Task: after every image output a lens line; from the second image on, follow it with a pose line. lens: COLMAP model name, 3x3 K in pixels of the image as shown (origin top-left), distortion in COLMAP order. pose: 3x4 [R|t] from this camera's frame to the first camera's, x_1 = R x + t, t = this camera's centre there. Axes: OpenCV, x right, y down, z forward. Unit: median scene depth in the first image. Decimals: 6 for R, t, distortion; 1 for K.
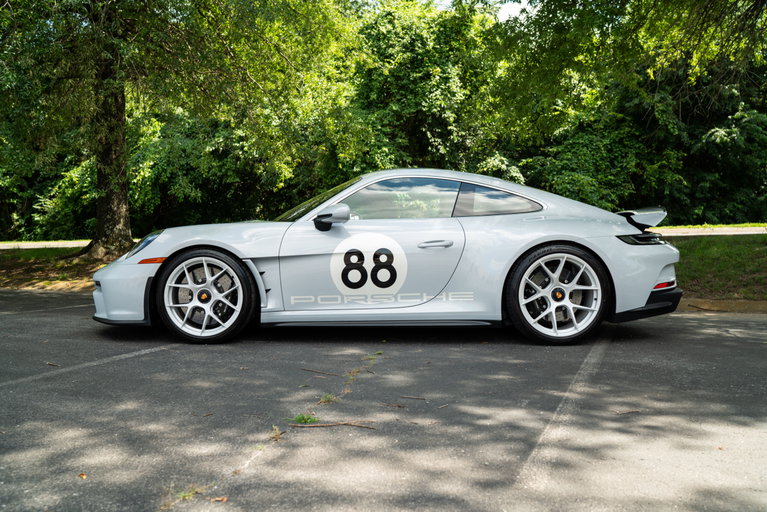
lens RADIAL K [[776.3, 0, 383.5], [0, 776.3, 256.0], [0, 0, 1]] dist [-0.080778, -0.003864]
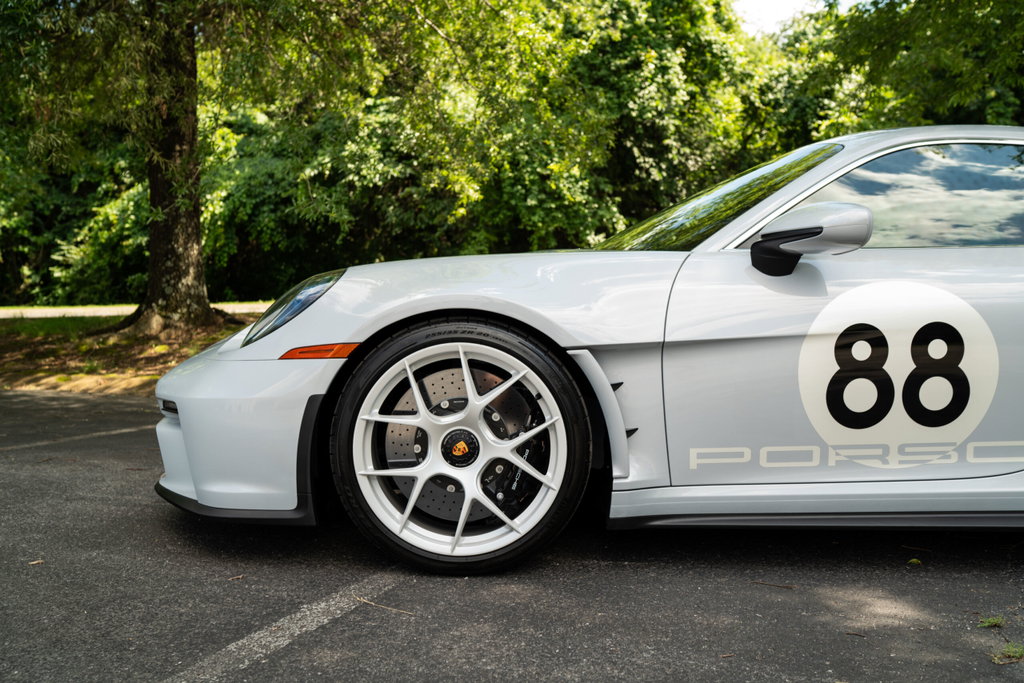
lens RADIAL K [[1036.4, 0, 512.0], [0, 1036.4, 341.5], [0, 0, 1]] dist [-0.080778, -0.003864]
pose [[0.999929, 0.005798, -0.010369, -0.085023], [-0.005683, 0.999922, 0.011138, -0.002007], [0.010433, -0.011078, 0.999884, 0.211434]]
